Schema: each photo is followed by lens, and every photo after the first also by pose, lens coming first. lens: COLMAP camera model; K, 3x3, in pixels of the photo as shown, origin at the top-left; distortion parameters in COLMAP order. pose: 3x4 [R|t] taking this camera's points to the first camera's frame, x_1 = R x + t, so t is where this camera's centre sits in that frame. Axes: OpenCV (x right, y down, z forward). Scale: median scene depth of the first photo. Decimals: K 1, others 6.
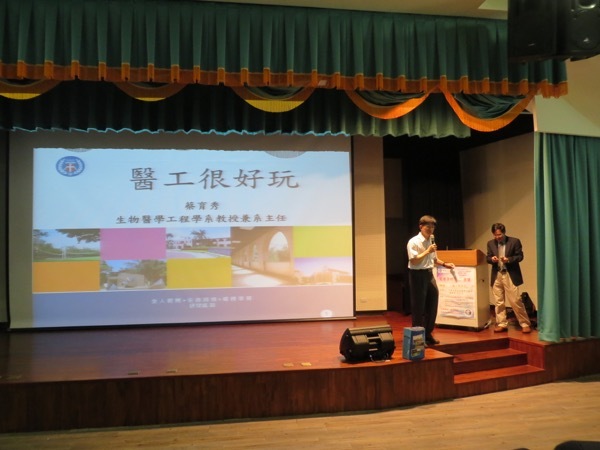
lens RADIAL K [[449.9, 0, 300.0], [0, 449.9, 225.0], [0, 0, 1]] dist [-0.016483, -0.002324]
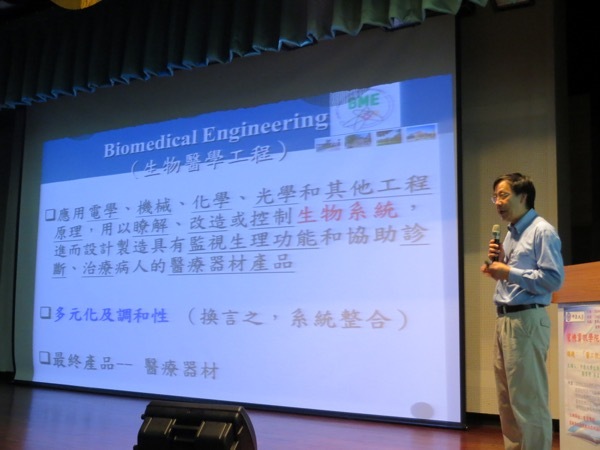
lens RADIAL K [[822.0, 0, 300.0], [0, 822.0, 225.0], [0, 0, 1]] dist [-0.000356, 0.027059]
pose [[0.737763, -0.048129, -0.673342, 0.589562], [-0.001382, 0.997345, -0.072803, 0.068811], [0.675058, 0.054642, 0.735738, 0.278574]]
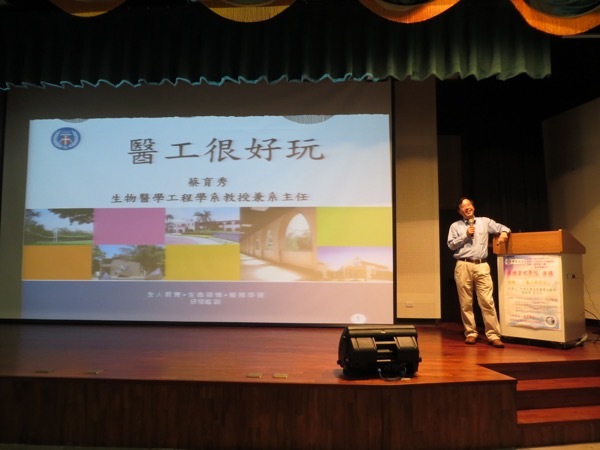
lens RADIAL K [[449.9, 0, 300.0], [0, 449.9, 225.0], [0, 0, 1]] dist [-0.016483, -0.002324]
pose [[0.982661, 0.003468, -0.185381, 0.109447], [-0.011870, 0.998951, -0.044229, 0.073580], [0.185033, 0.045663, 0.981671, 0.216647]]
